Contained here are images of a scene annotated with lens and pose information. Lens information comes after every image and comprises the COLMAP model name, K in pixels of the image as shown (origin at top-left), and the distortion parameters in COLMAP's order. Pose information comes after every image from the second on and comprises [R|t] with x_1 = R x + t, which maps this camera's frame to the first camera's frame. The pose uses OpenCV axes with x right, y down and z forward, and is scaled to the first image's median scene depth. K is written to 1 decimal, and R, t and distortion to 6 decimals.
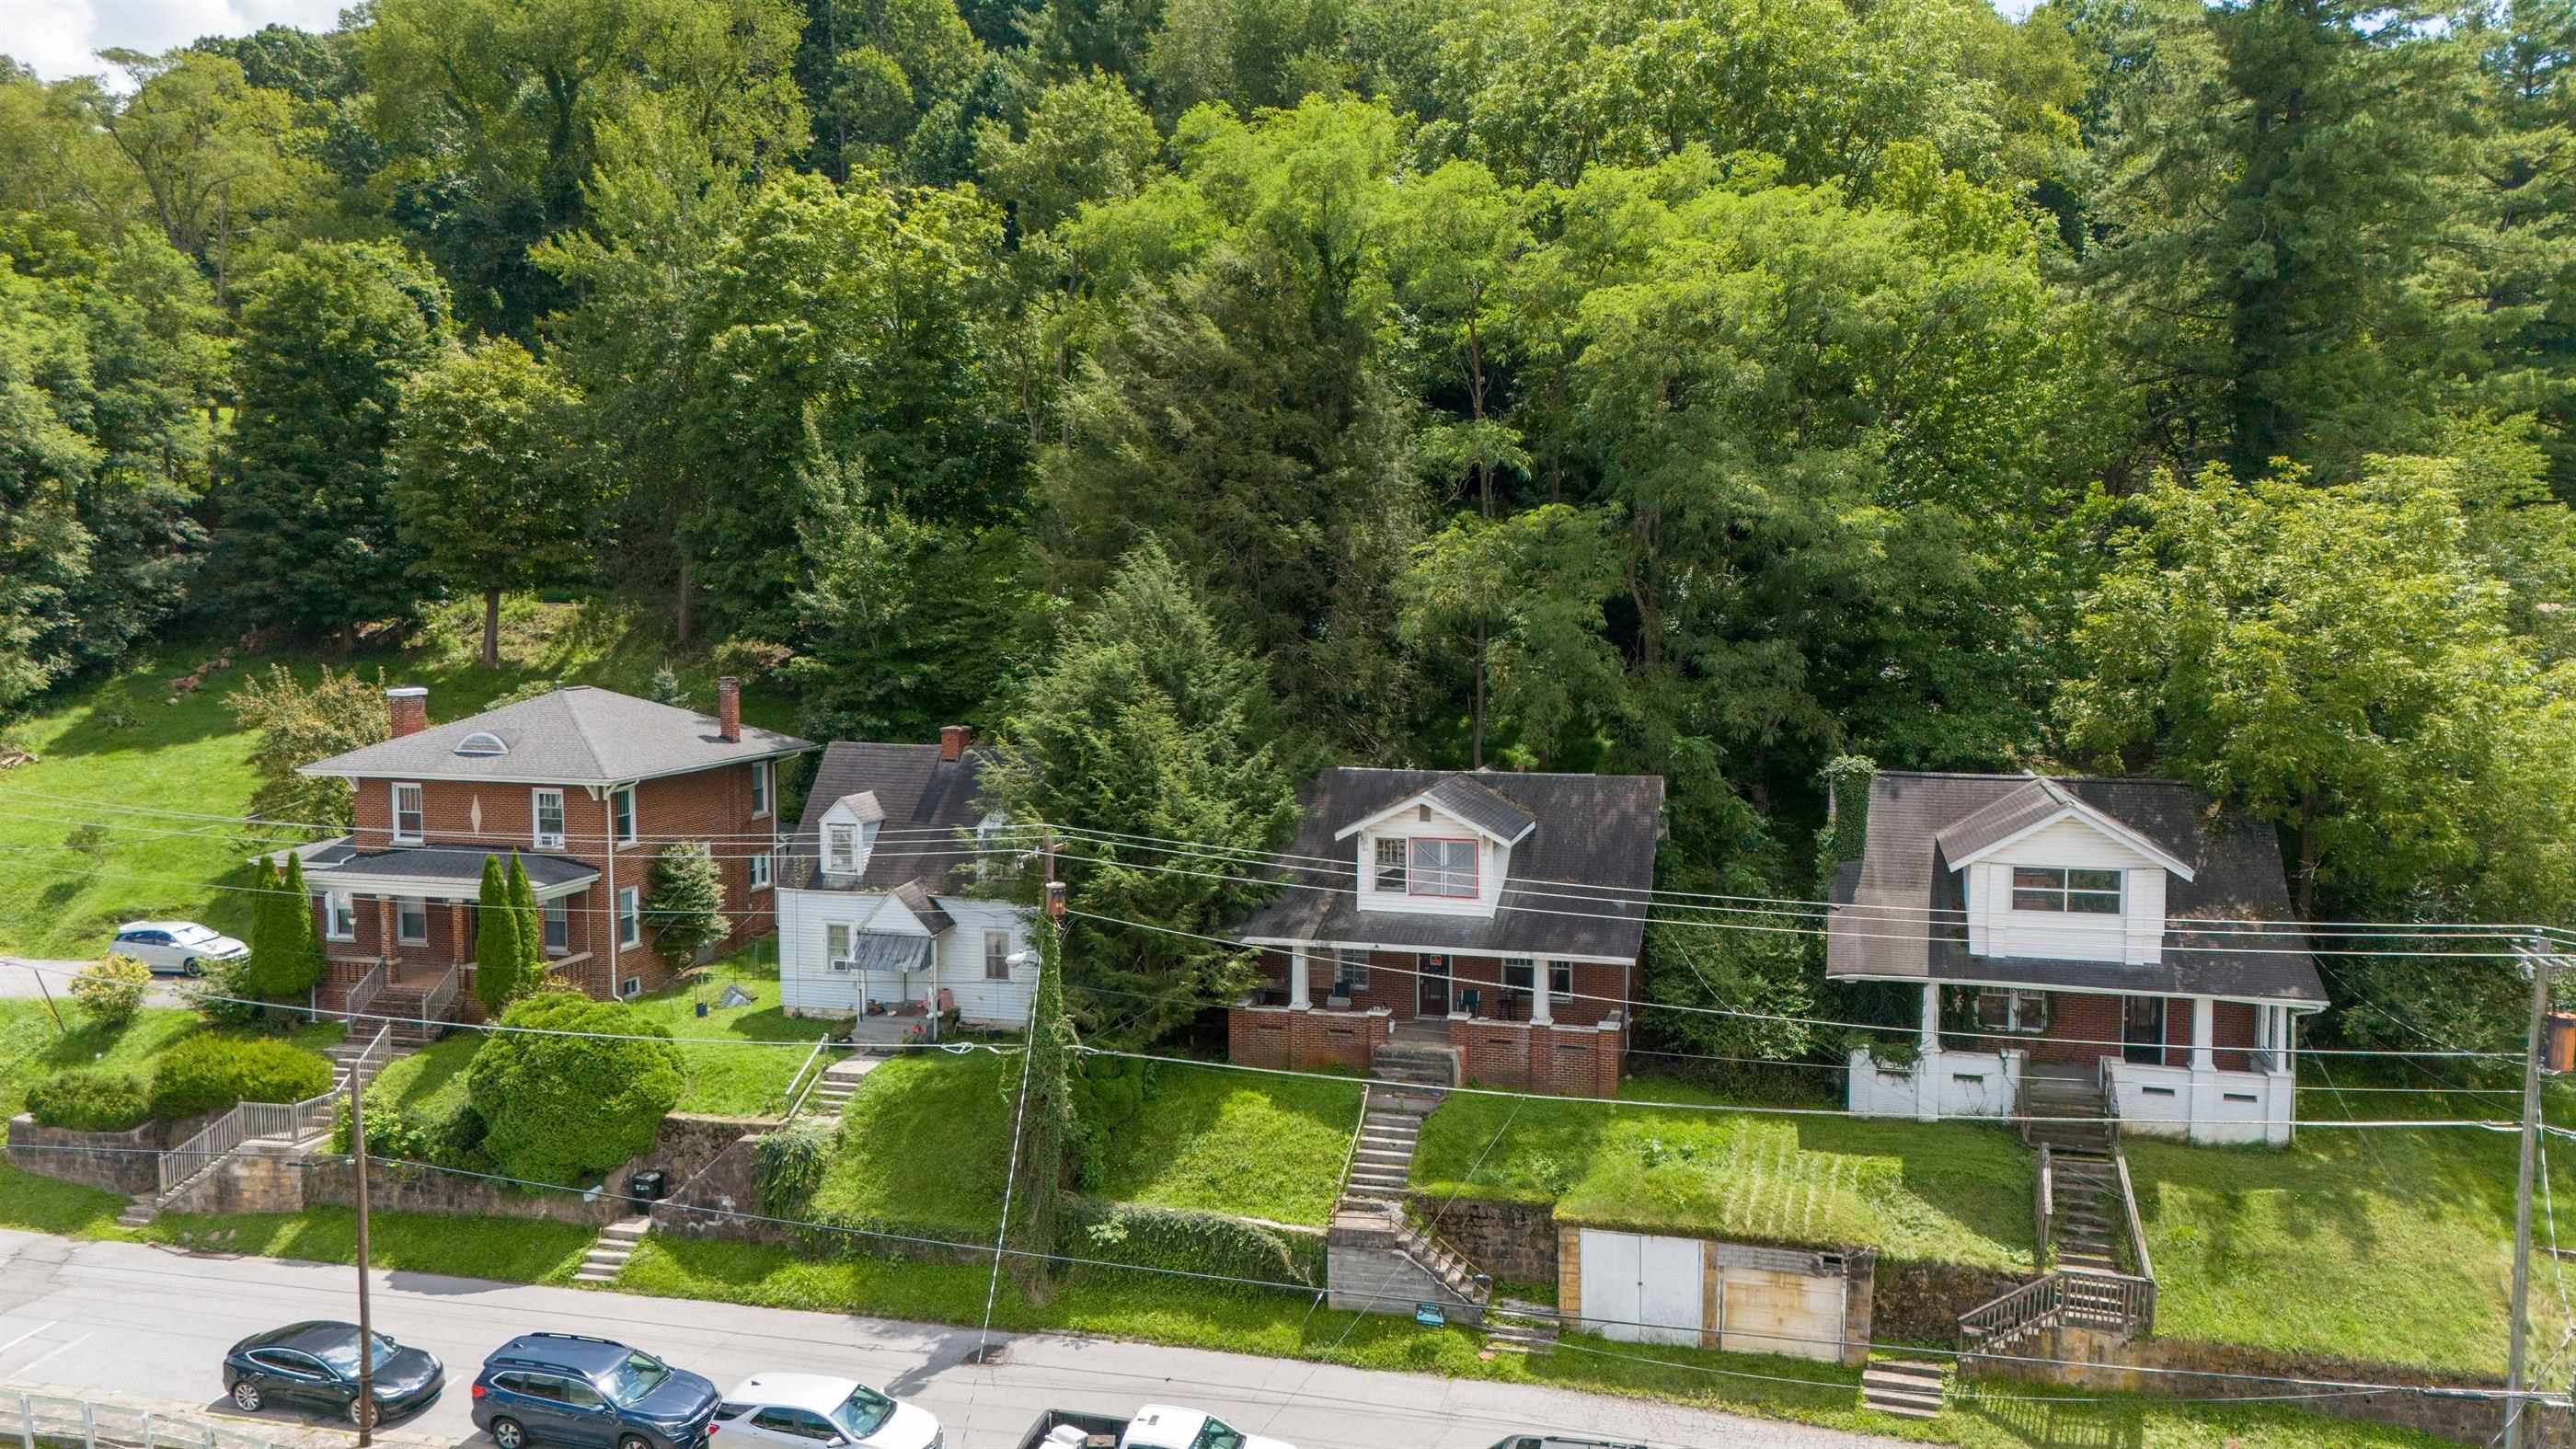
lens RADIAL K [[1950.1, 0, 1288.0], [0, 1950.1, 724.5], [0, 0, 1]] dist [0.185442, -0.445490]
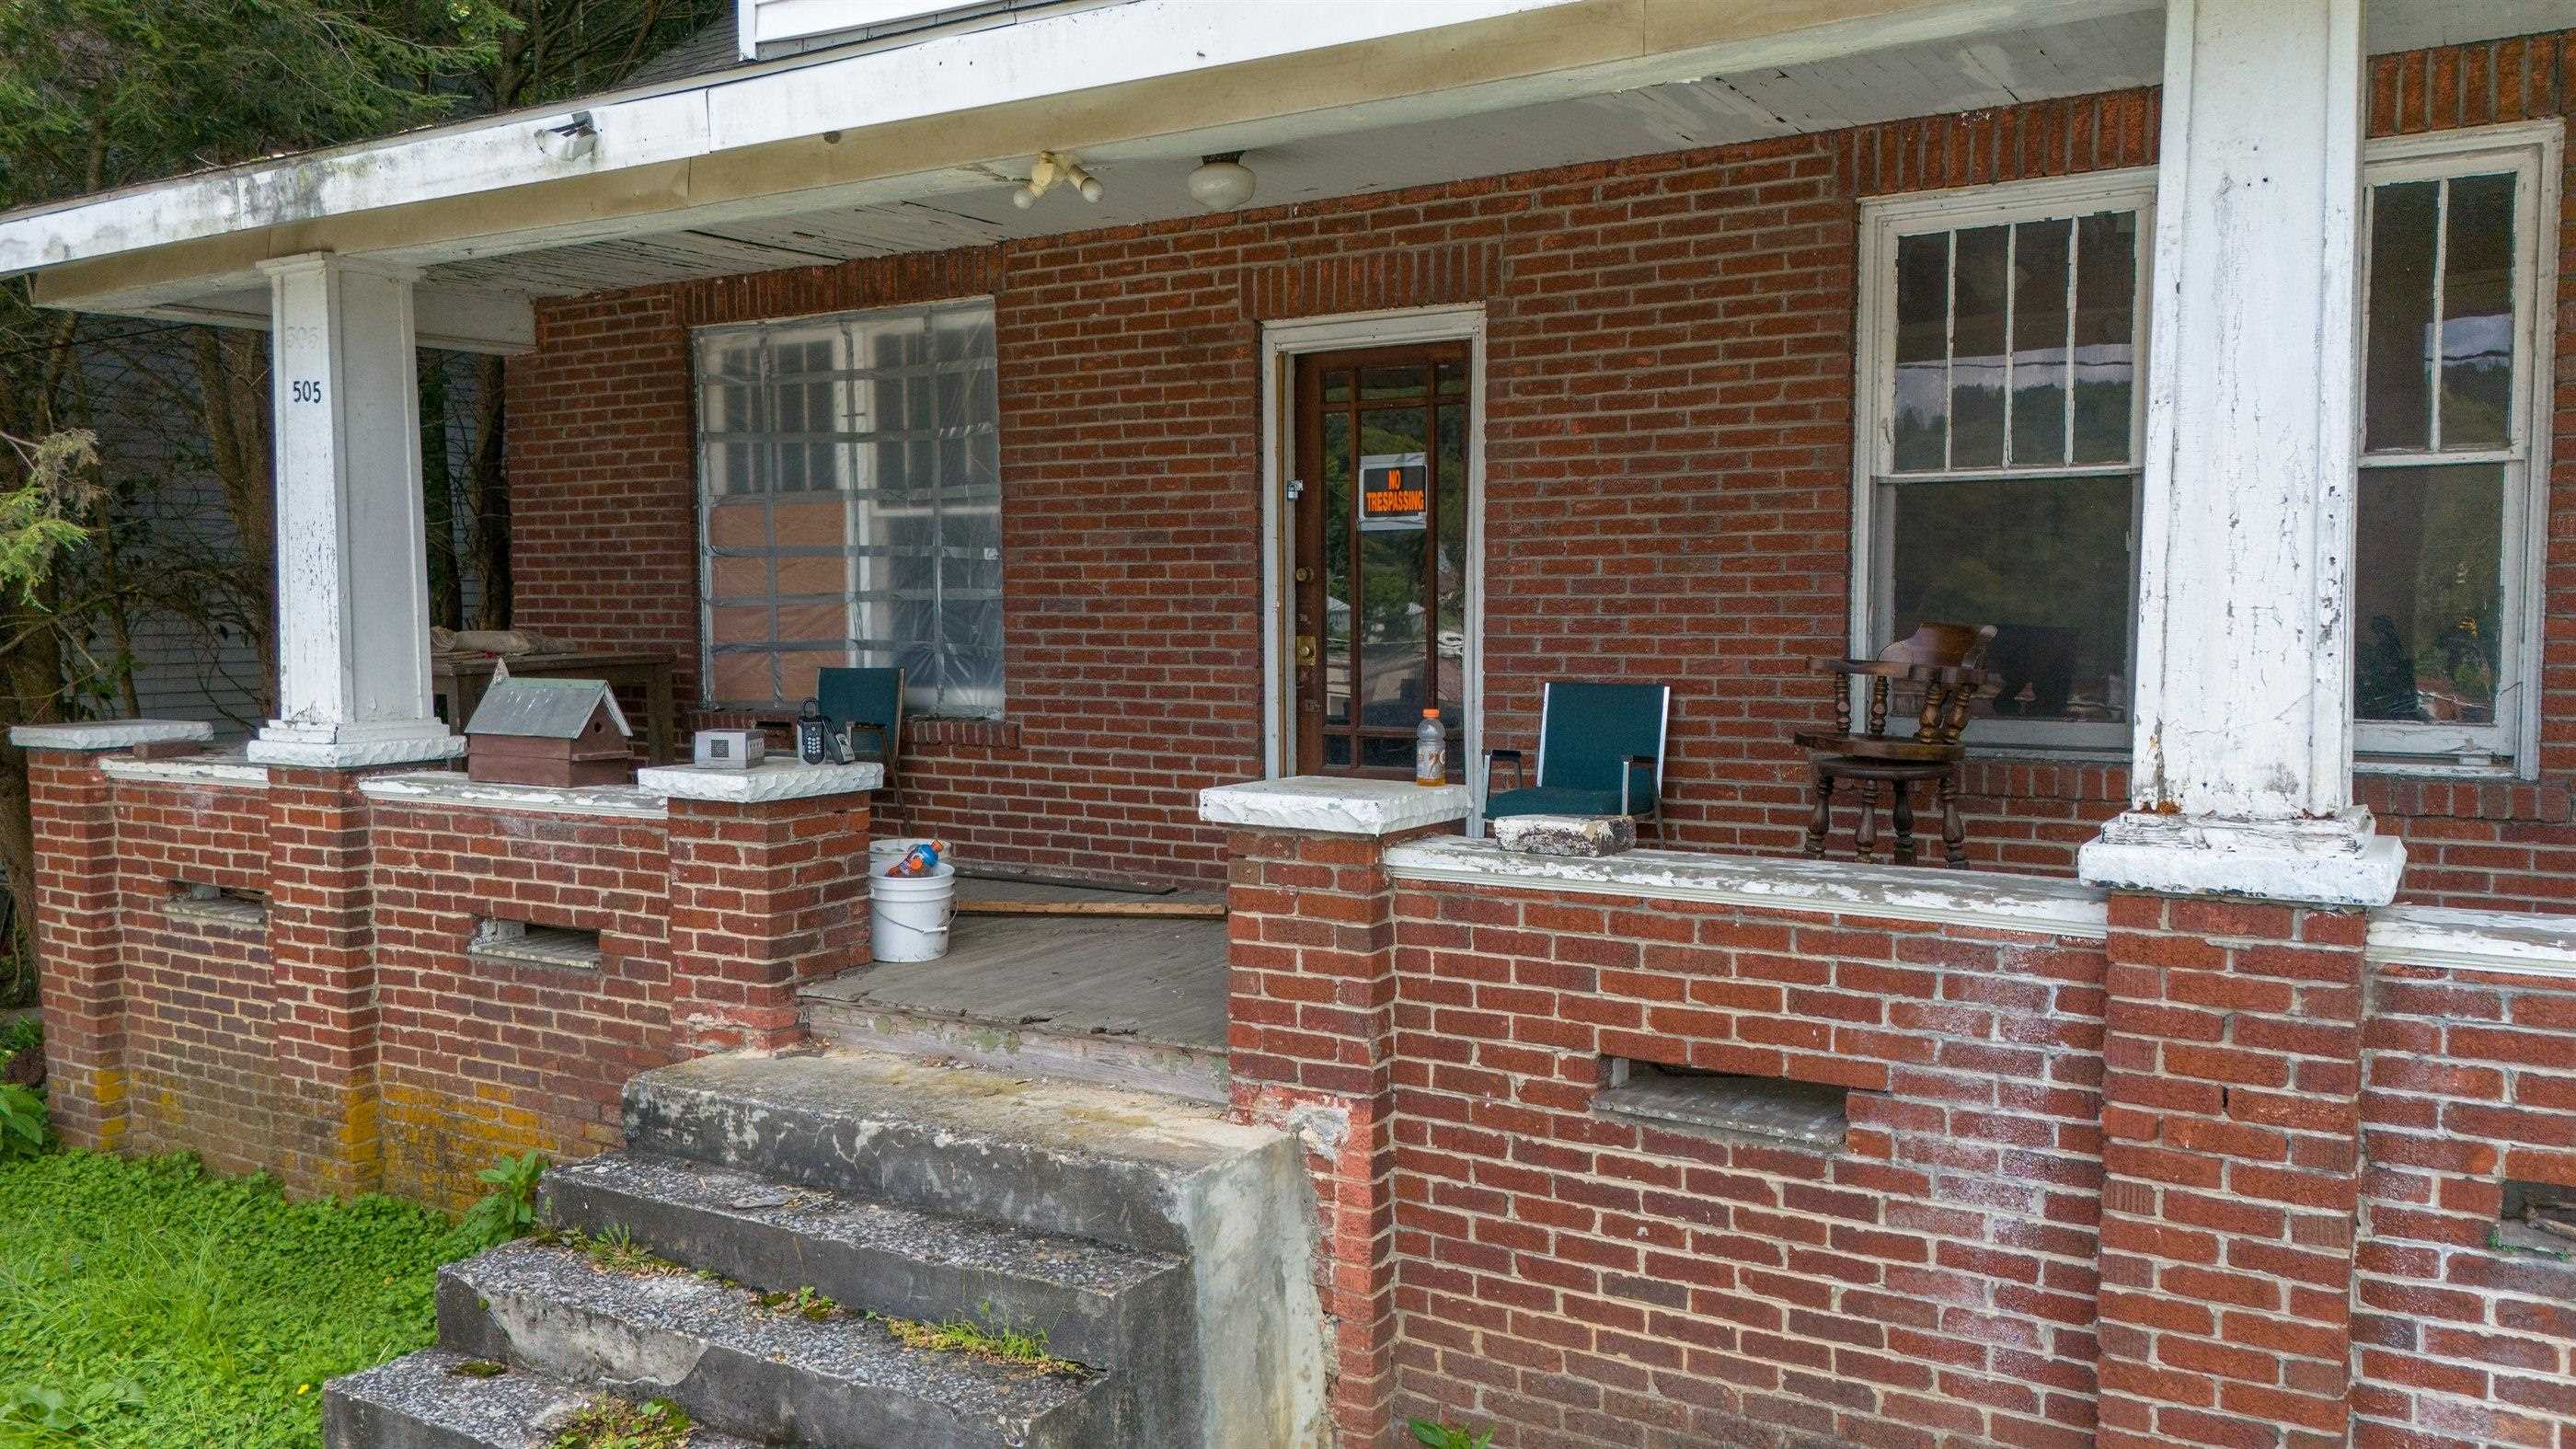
lens RADIAL K [[1936.6, 0, 1288.0], [0, 1936.6, 724.5], [0, 0, 1]] dist [0.076472, -0.072416]
pose [[0.957770, 0.016476, -0.287062, 0.113802], [-0.022284, 0.999608, -0.016976, 0.146615], [0.286669, 0.022656, 0.957762, 0.905434]]
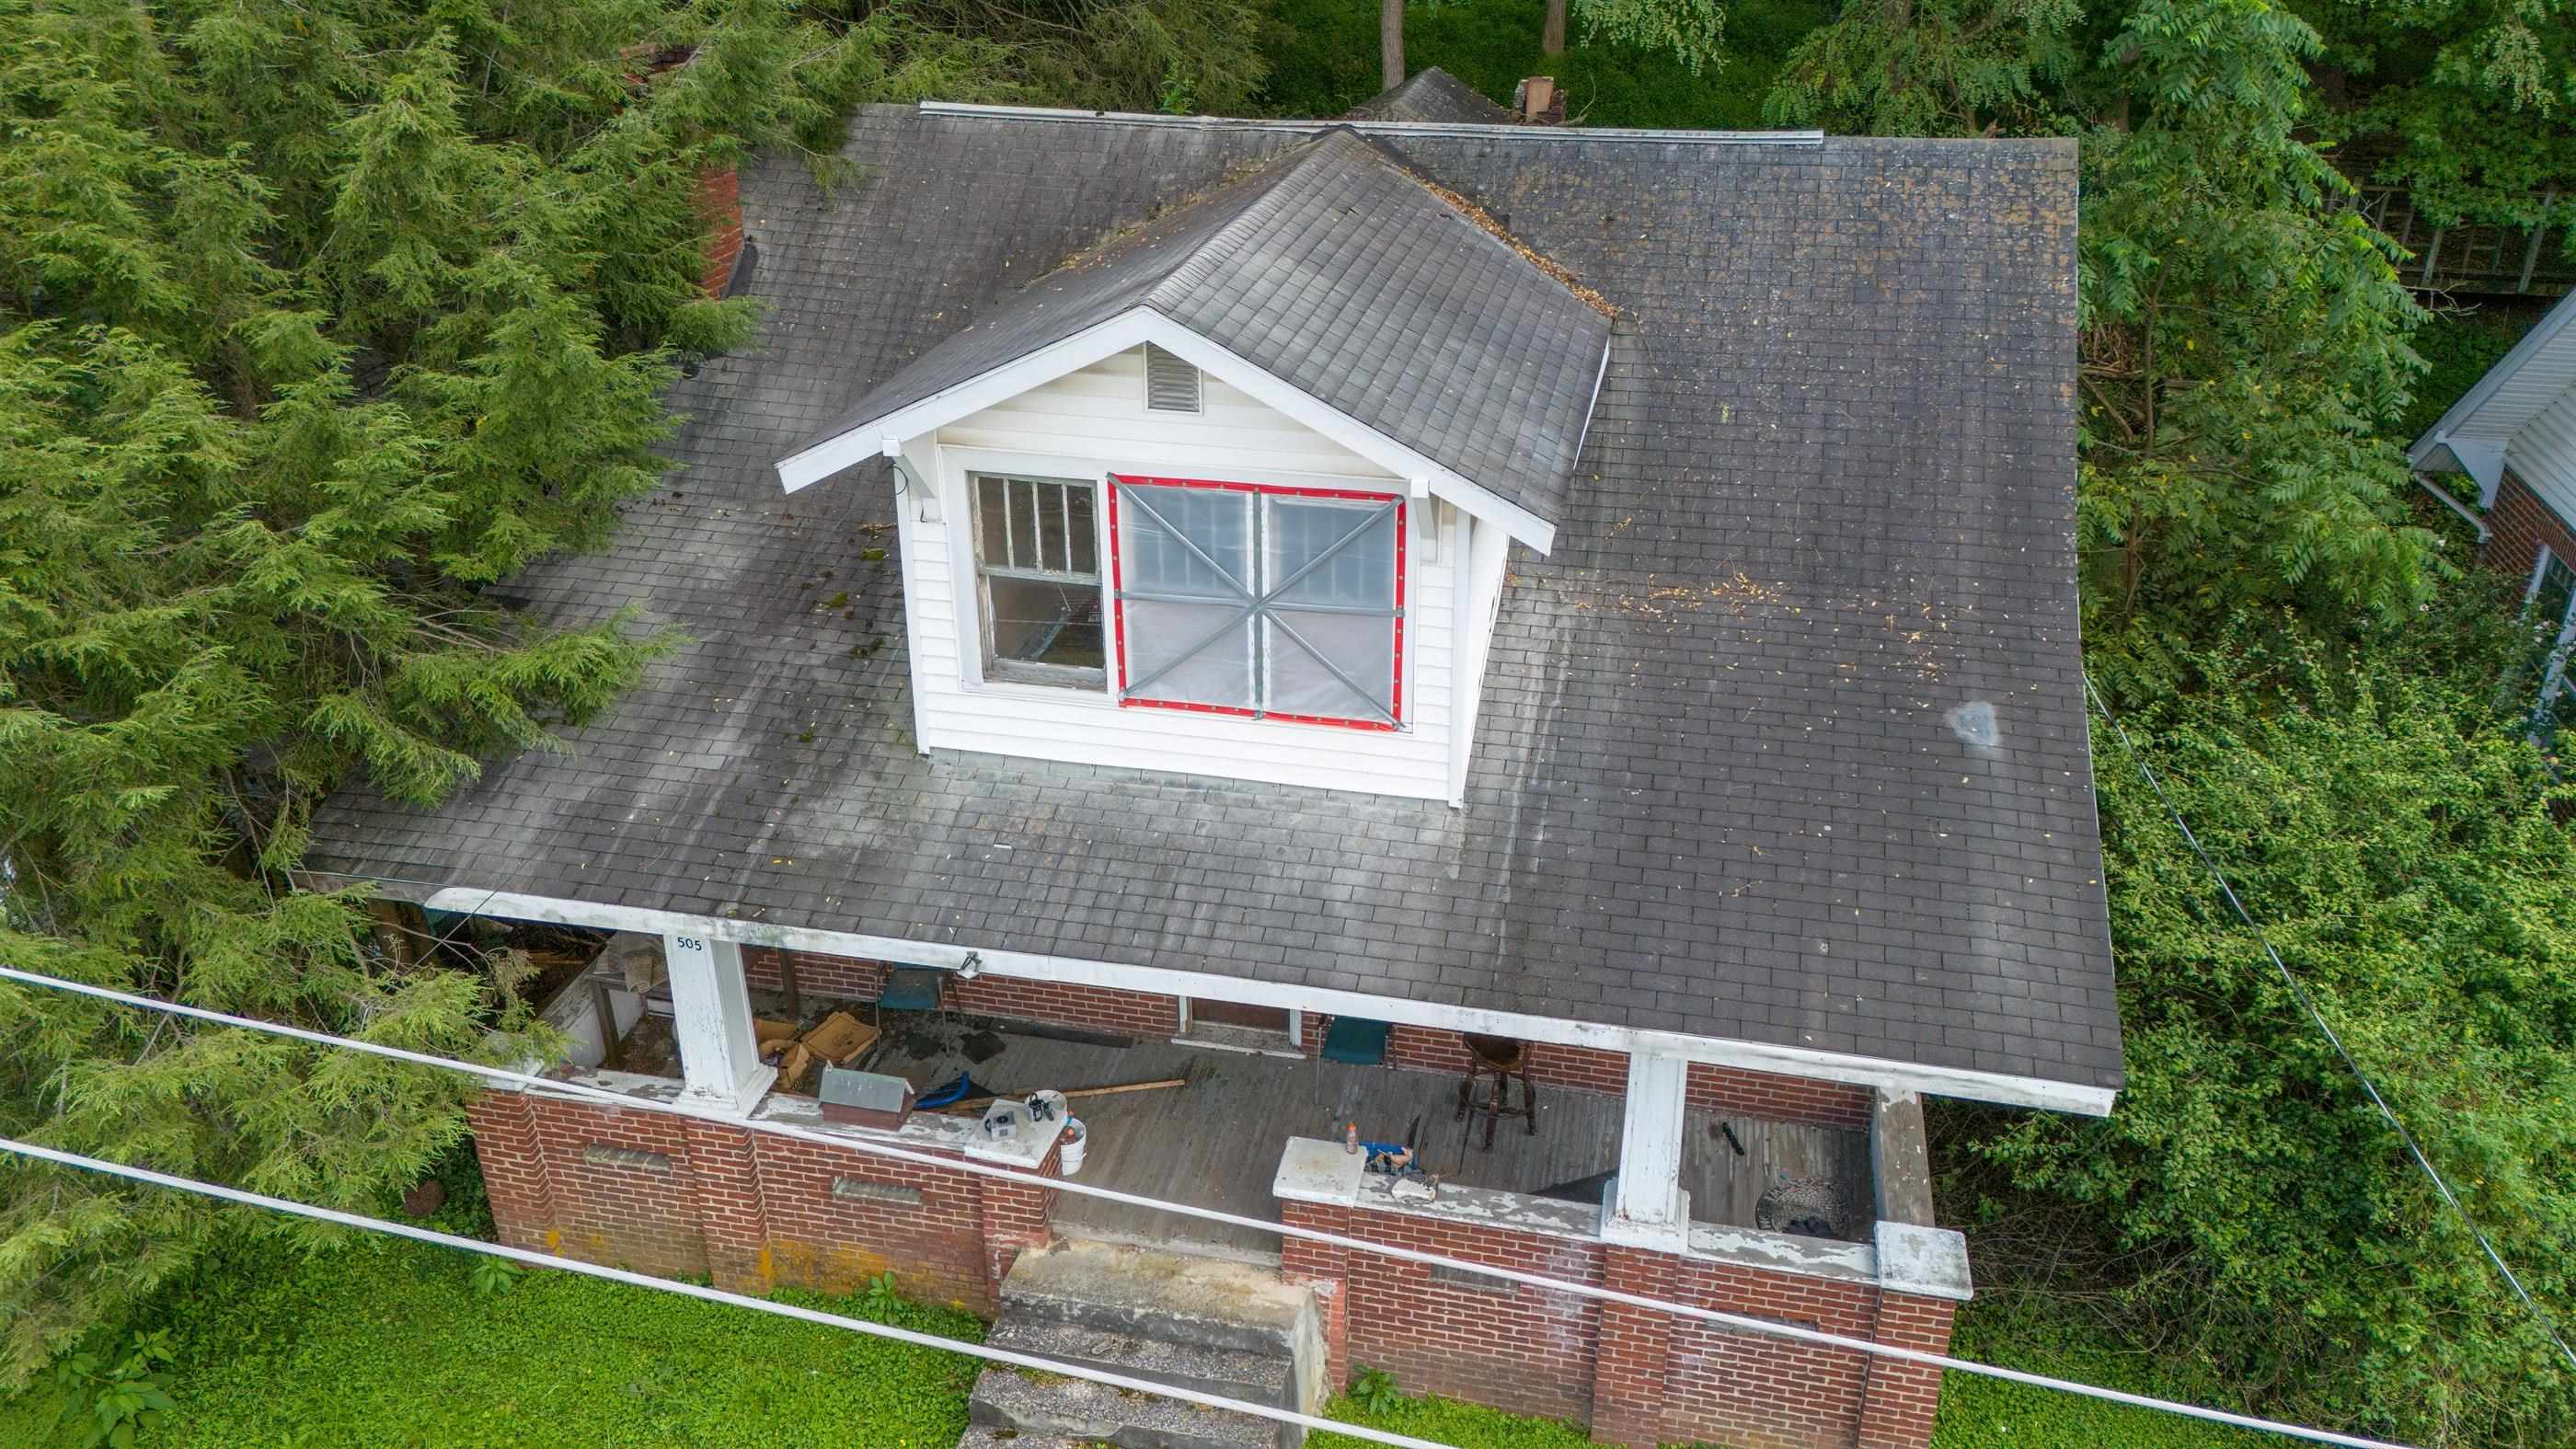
lens RADIAL K [[1950.1, 0, 1288.0], [0, 1950.1, 724.5], [0, 0, 1]] dist [0.185442, -0.445490]
pose [[0.998880, -0.023375, 0.041136, 0.074125], [0.006052, 0.925422, 0.378889, -0.002511], [-0.046924, -0.378216, 0.924527, 0.786828]]
